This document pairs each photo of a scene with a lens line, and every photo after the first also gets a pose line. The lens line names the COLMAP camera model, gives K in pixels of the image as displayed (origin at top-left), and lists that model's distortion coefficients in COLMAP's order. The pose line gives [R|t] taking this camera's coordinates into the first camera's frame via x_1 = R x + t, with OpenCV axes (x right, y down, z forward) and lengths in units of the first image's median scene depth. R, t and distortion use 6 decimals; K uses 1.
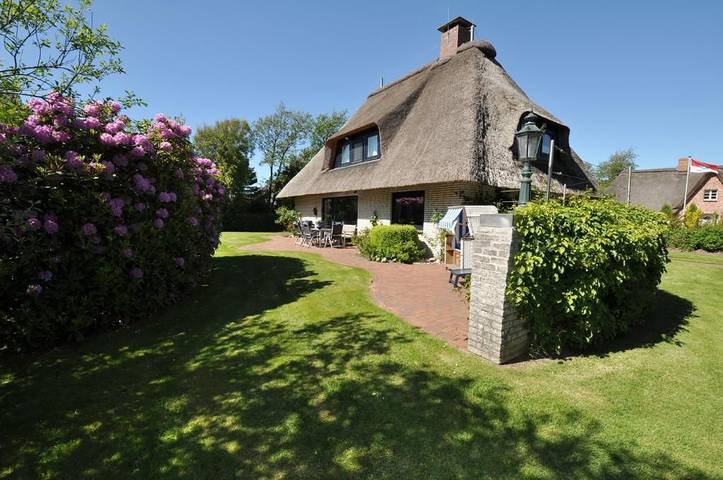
lens RADIAL K [[316.7, 0, 363.0], [0, 316.7, 242.2], [0, 0, 1]] dist [-0.013446, -0.006266]
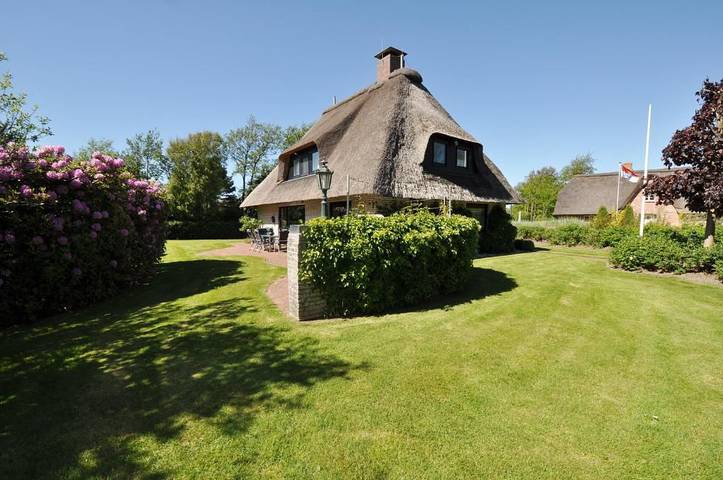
lens RADIAL K [[316.7, 0, 364.0], [0, 316.7, 242.4], [0, 0, 1]] dist [-0.013446, -0.006266]
pose [[0.999132, -0.020632, 0.036201, 0.225610], [0.021169, 0.999671, -0.014501, 0.008323], [-0.035889, 0.015254, 0.999239, -0.186739]]
